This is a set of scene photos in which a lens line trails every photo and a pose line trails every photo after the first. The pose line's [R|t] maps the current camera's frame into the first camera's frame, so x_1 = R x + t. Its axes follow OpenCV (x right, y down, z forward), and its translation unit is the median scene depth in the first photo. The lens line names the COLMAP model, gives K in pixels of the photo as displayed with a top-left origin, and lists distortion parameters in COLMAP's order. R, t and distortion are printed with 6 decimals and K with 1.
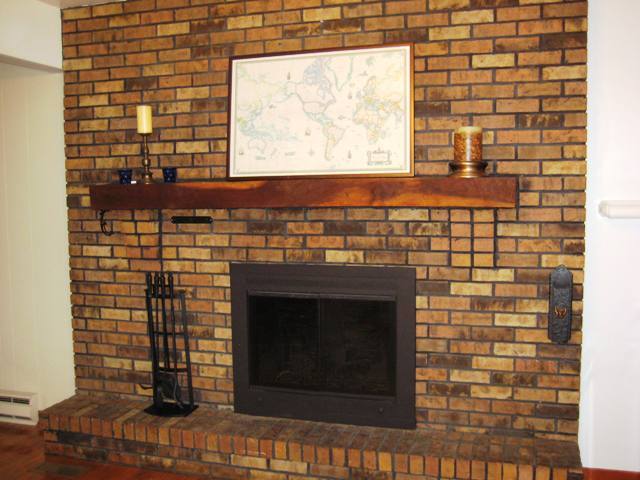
lens RADIAL K [[663.6, 0, 320.2], [0, 663.6, 240.5], [0, 0, 1]] dist [-0.096627, 0.000000]
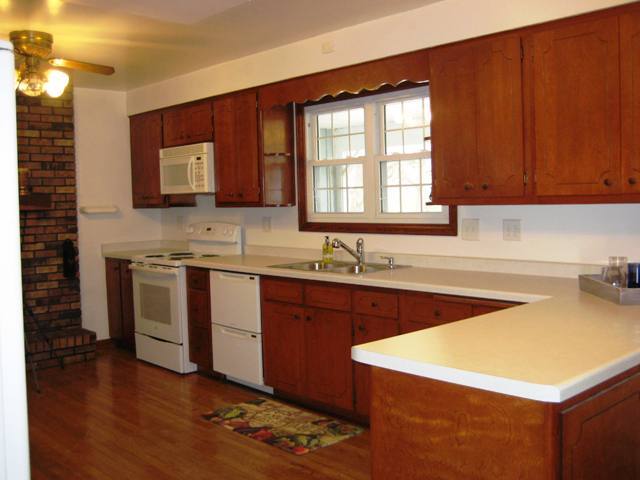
lens RADIAL K [[663.6, 0, 320.2], [0, 663.6, 239.4], [0, 0, 1]] dist [-0.096627, 0.000000]
pose [[0.514637, -0.051228, 0.855876, -0.937181], [0.084806, 0.996360, 0.008643, 0.087655], [-0.853204, 0.068135, 0.517108, -0.681188]]
